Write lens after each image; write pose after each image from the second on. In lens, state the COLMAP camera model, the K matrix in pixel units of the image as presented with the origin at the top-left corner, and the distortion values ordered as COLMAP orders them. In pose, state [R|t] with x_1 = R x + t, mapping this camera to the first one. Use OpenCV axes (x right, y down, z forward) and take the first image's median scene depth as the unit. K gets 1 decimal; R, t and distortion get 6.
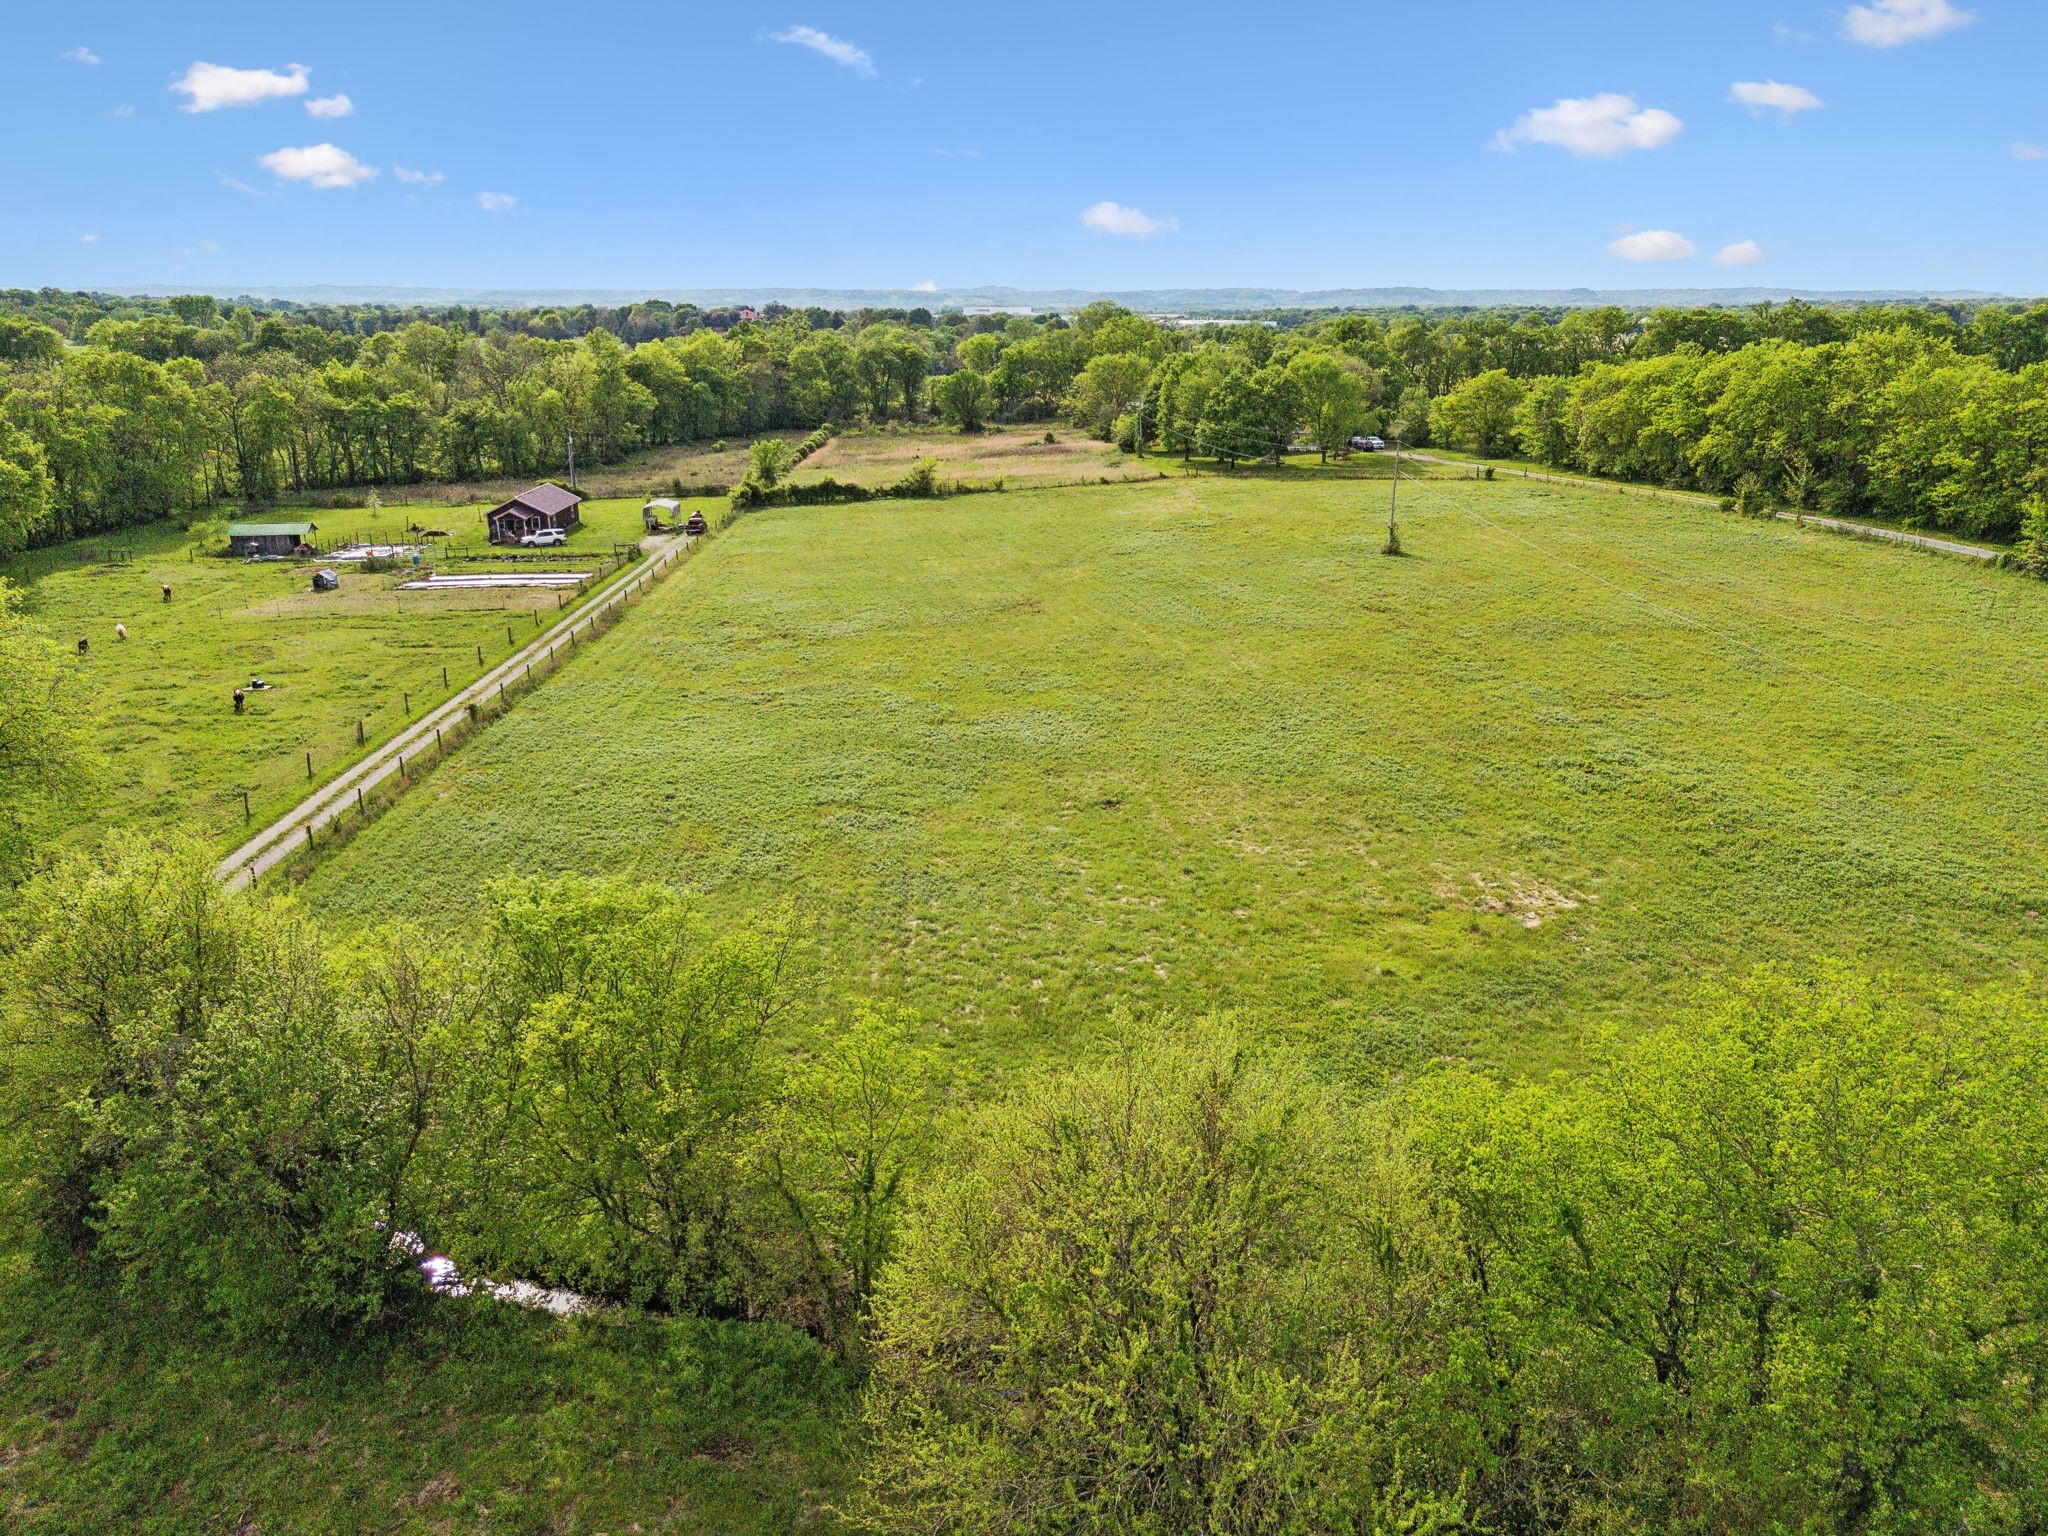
lens RADIAL K [[1514.1, 0, 1019.4], [0, 1514.1, 774.4], [0, 0, 1]] dist [0.071981, -0.072856]
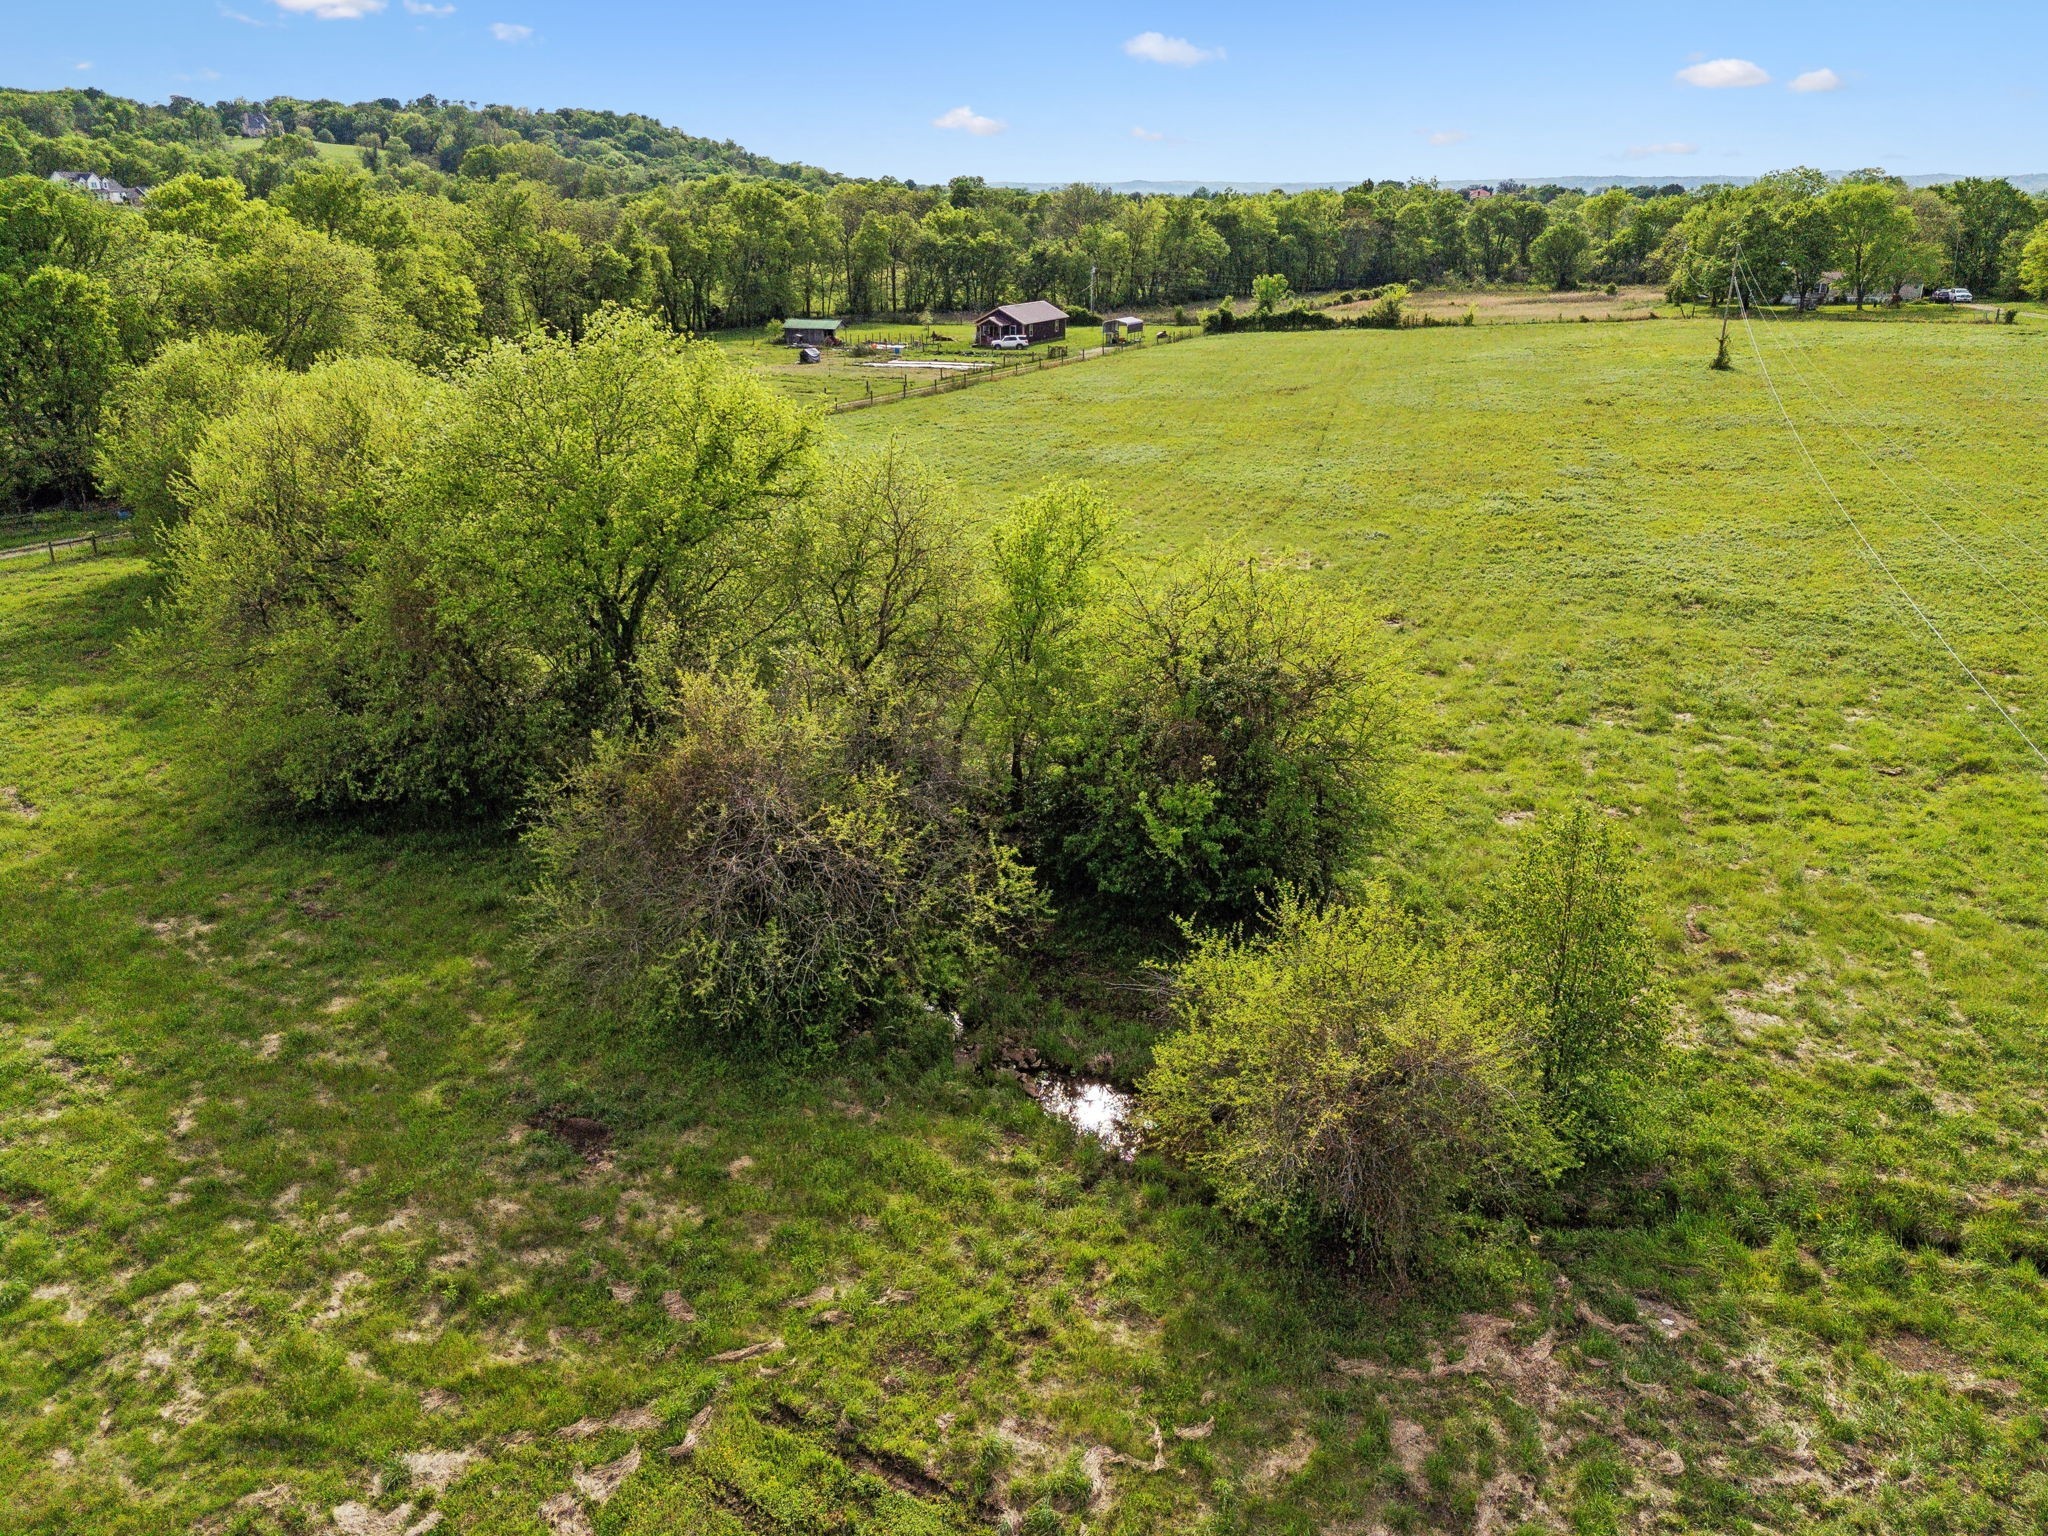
lens RADIAL K [[1503.9, 0, 1031.3], [0, 1503.9, 765.5], [0, 0, 1]] dist [0.068012, -0.059609]
pose [[0.887966, 0.162442, -0.430266, 0.237618], [-0.136817, 0.986492, 0.090081, 0.054603], [0.439087, -0.021121, 0.898196, -0.034061]]
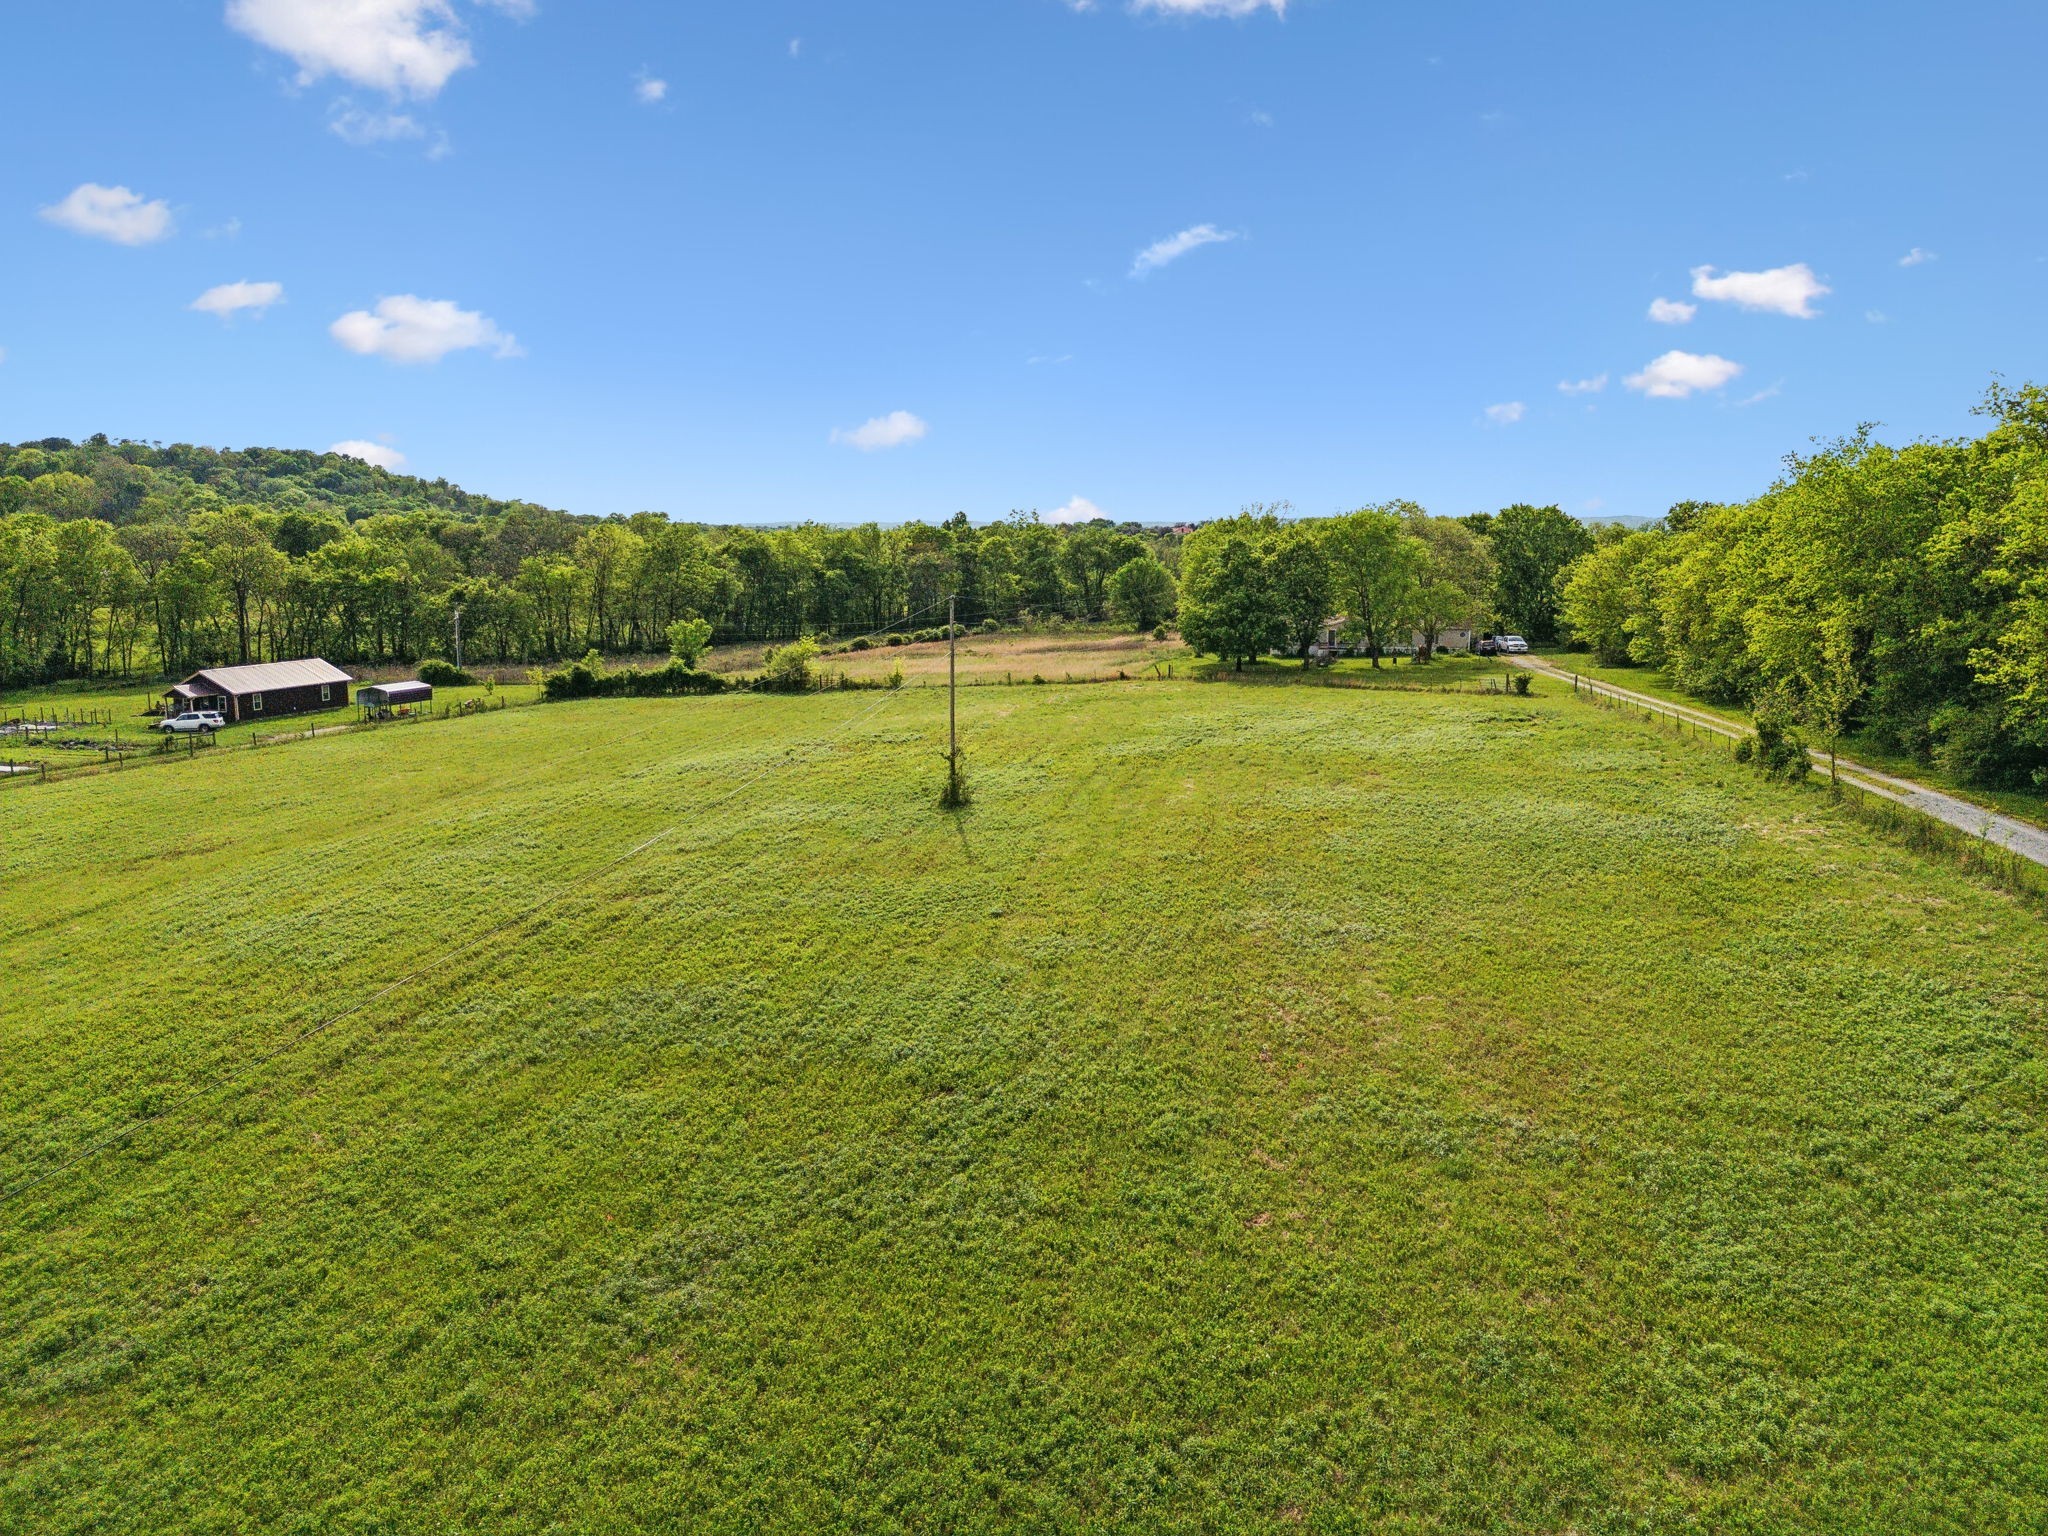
lens RADIAL K [[1478.5, 0, 1024.5], [0, 1478.5, 754.1], [0, 0, 1]] dist [0.098412, -0.098728]
pose [[0.939102, 0.047944, -0.340277, 0.336576], [-0.098800, 0.986080, -0.133734, -0.072731], [0.329129, 0.159209, 0.930767, 0.397064]]
